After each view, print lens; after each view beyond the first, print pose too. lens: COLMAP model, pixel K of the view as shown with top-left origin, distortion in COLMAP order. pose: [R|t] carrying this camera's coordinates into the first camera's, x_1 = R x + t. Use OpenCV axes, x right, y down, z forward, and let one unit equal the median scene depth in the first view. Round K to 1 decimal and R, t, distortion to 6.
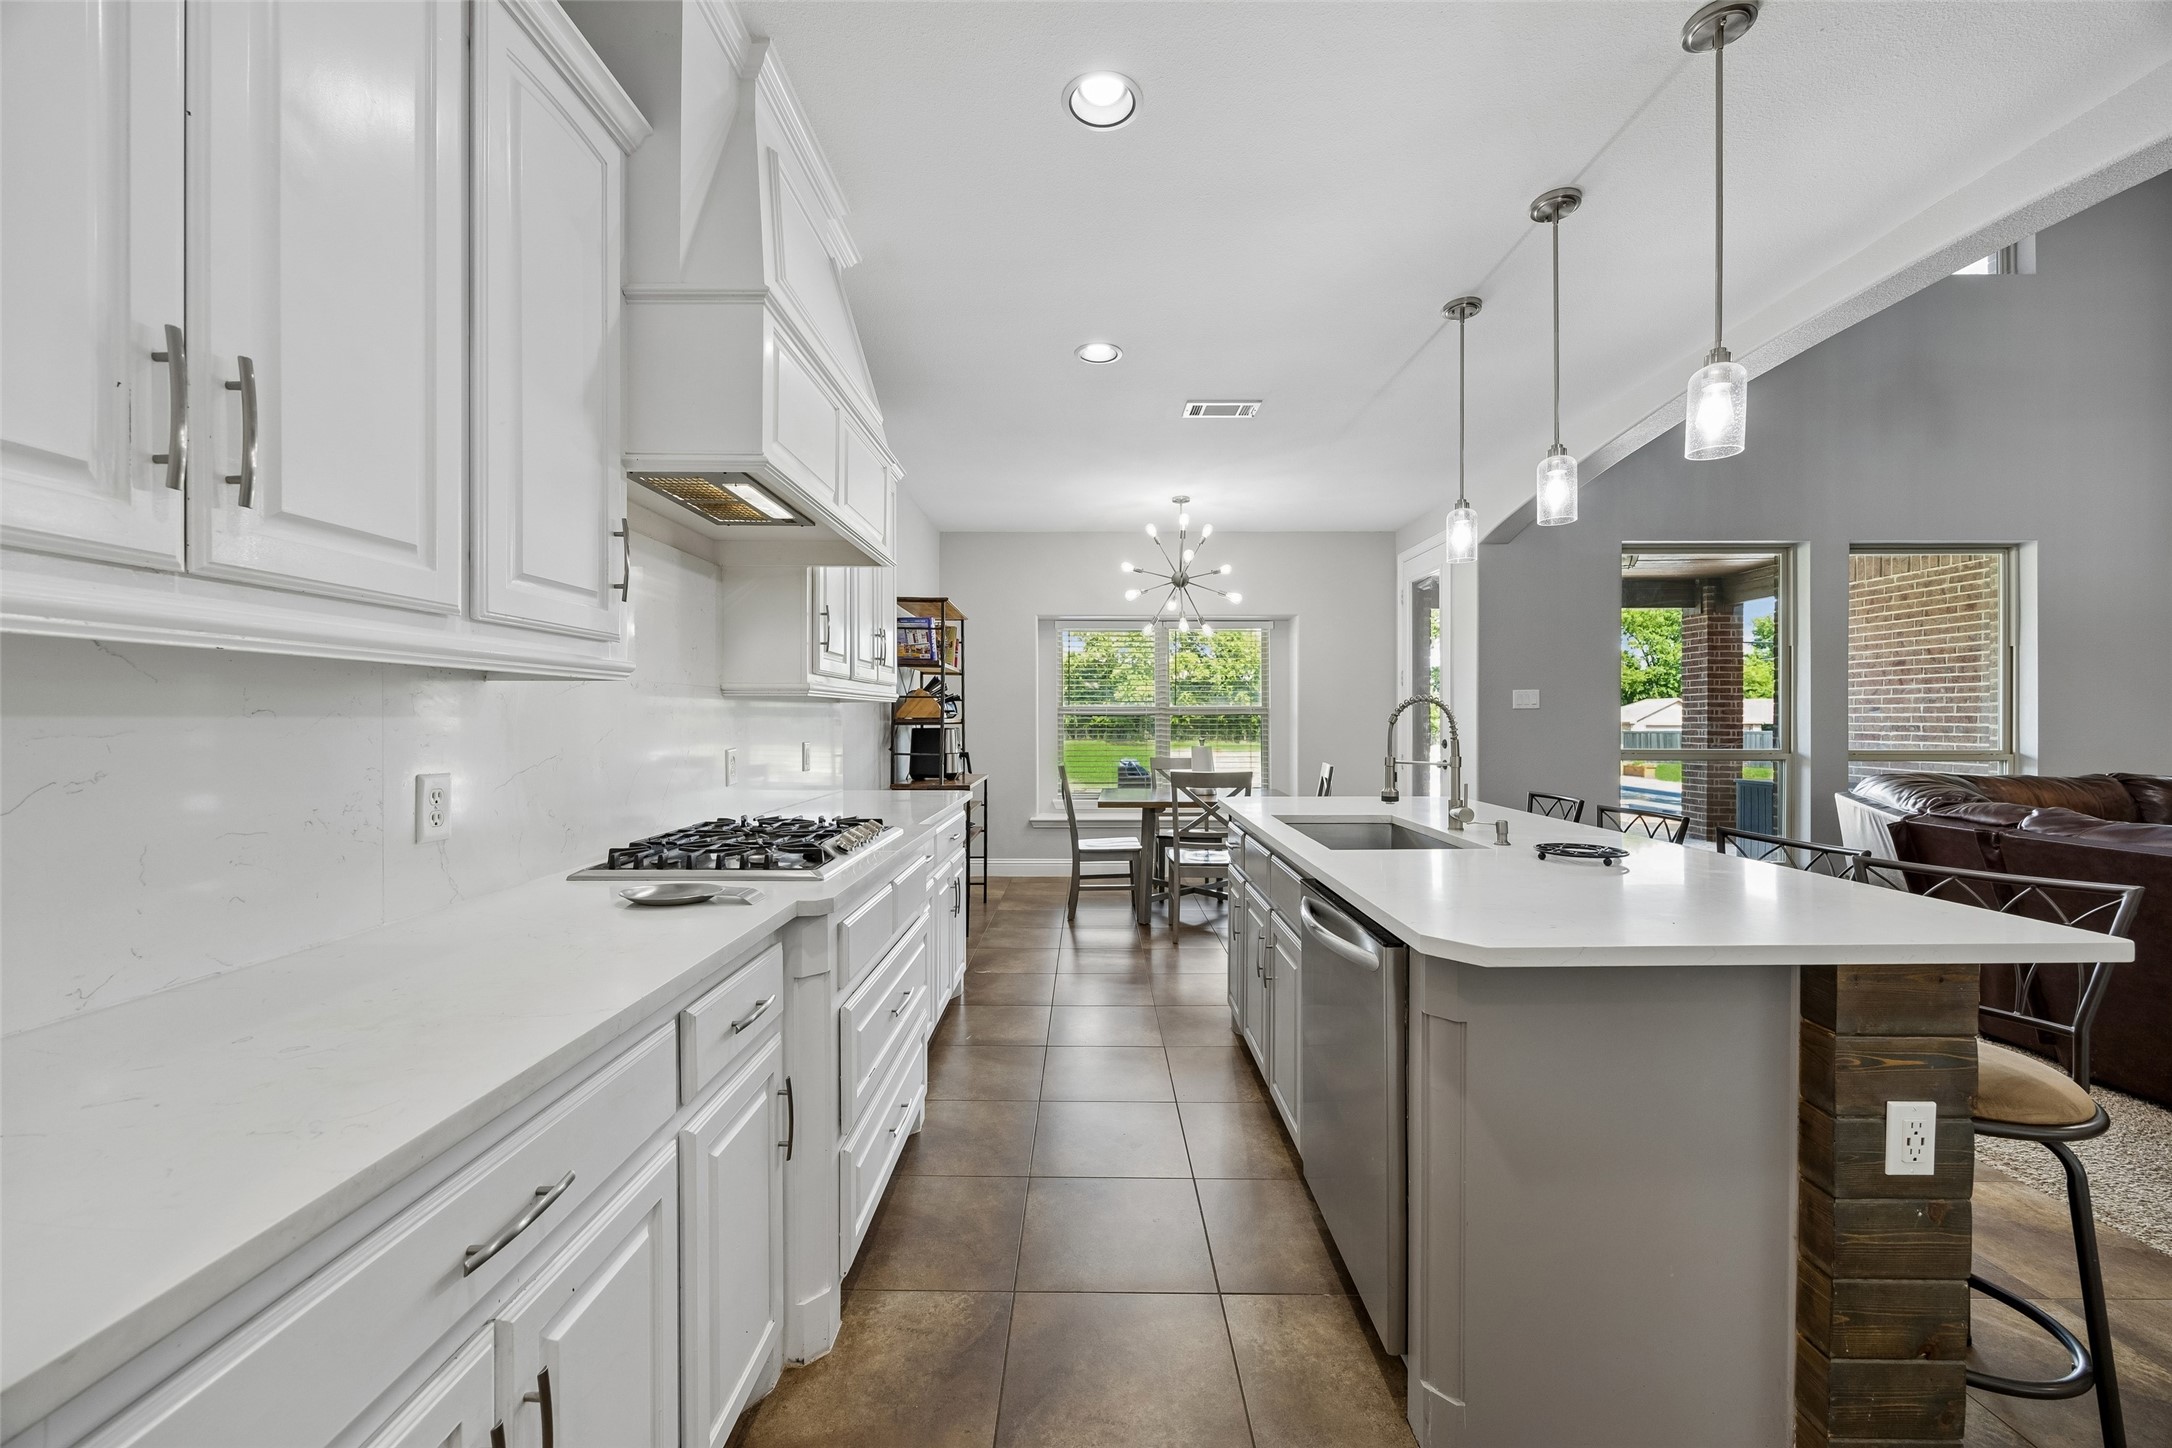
lens RADIAL K [[827.5, 0, 1086.0], [0, 827.5, 724.0], [0, 0, 1]] dist [-0.001232, -0.000146]
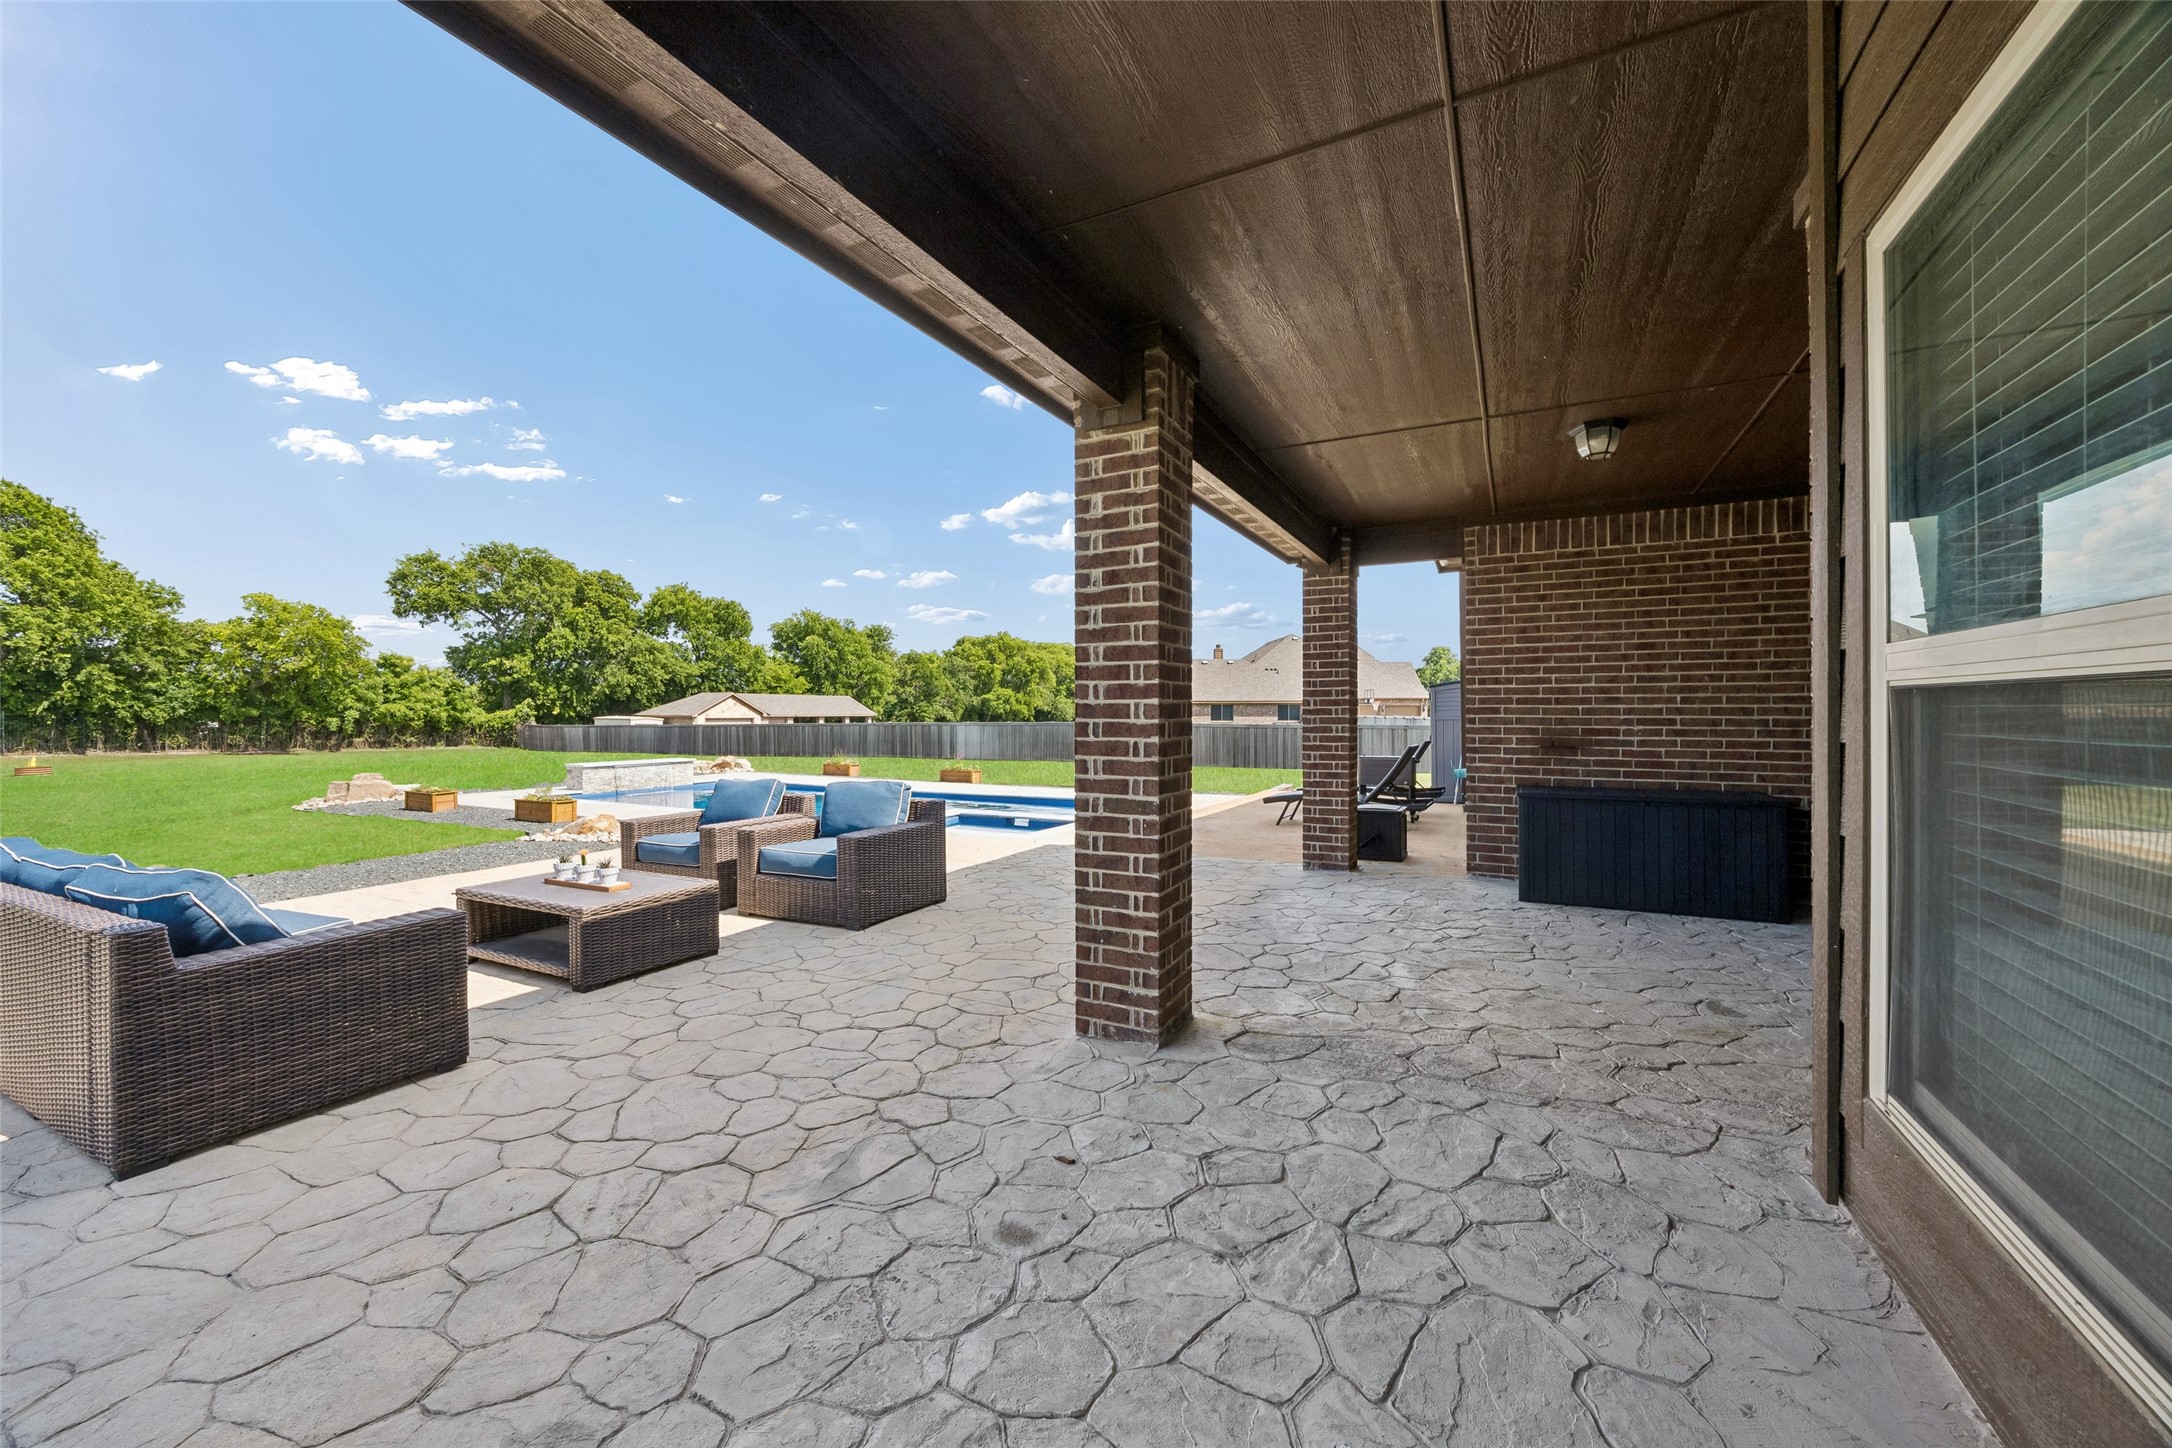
lens RADIAL K [[826.2, 0, 1077.6], [0, 826.2, 718.8], [0, 0, 1]] dist [-0.002025, -0.000742]
pose [[0.461196, -0.007585, 0.887266, -0.055456], [0.006285, 0.999966, 0.005281, -0.006225], [-0.887276, 0.003141, 0.461228, 1.143320]]
